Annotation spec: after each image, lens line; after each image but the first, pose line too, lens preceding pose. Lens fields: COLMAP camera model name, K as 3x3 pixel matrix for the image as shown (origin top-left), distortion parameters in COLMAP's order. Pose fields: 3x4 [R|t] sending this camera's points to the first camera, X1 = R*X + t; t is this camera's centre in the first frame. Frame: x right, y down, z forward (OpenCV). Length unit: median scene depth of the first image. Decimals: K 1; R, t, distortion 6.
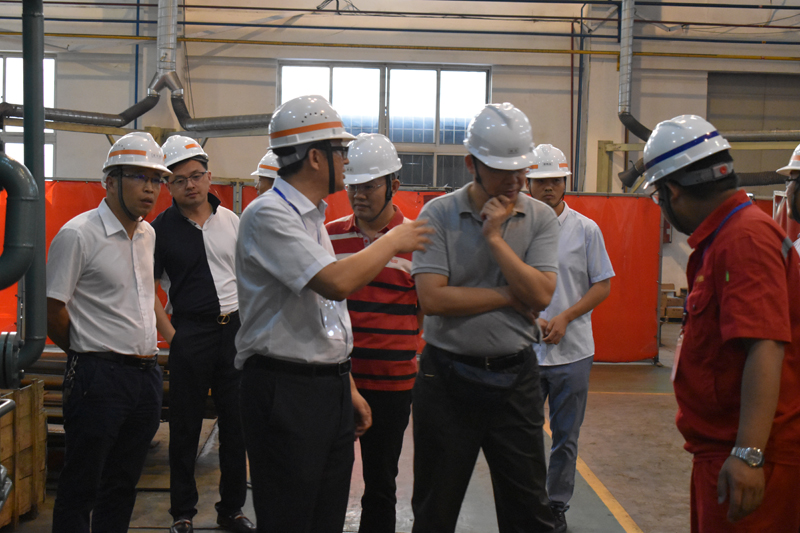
lens RADIAL K [[1391.9, 0, 395.6], [0, 1391.9, 274.0], [0, 0, 1]] dist [0.022269, 0.000000]
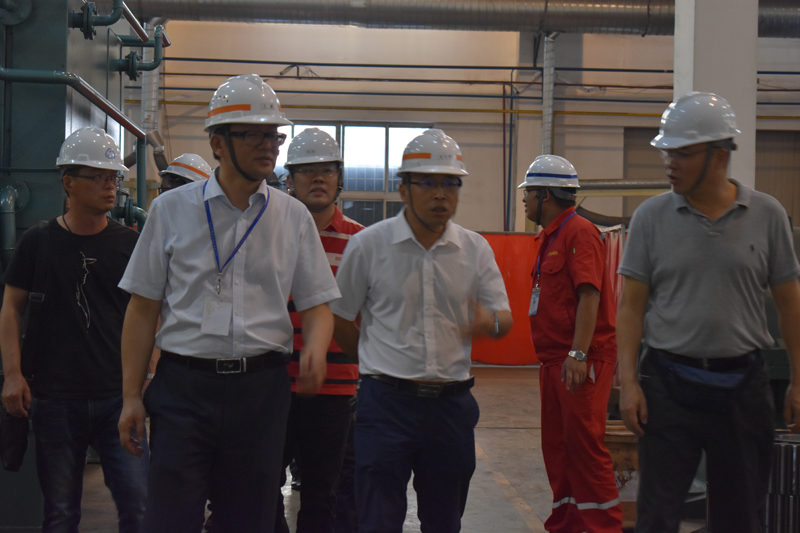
lens RADIAL K [[1680.8, 0, 399.1], [0, 1680.8, 263.7], [0, 0, 1]] dist [0.057733, 0.000000]
pose [[0.999987, -0.004961, 0.001247, 0.038722], [0.005013, 0.998924, -0.046099, 0.029064], [-0.001017, 0.046105, 0.998936, -0.373007]]
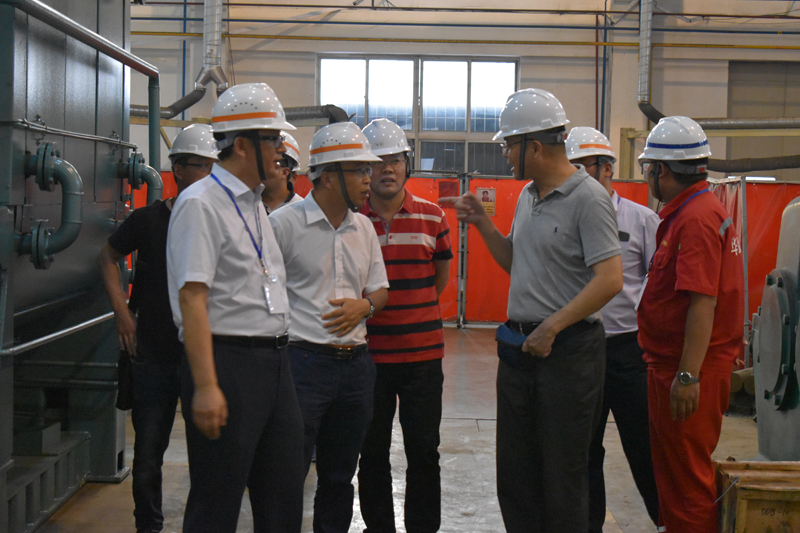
lens RADIAL K [[1680.8, 0, 407.3], [0, 1680.8, 263.3], [0, 0, 1]] dist [0.057733, 0.000000]
pose [[0.999050, -0.002490, -0.043518, 0.039342], [0.002198, 0.999975, -0.006762, 0.014325], [0.043533, 0.006660, 0.999030, -0.270714]]
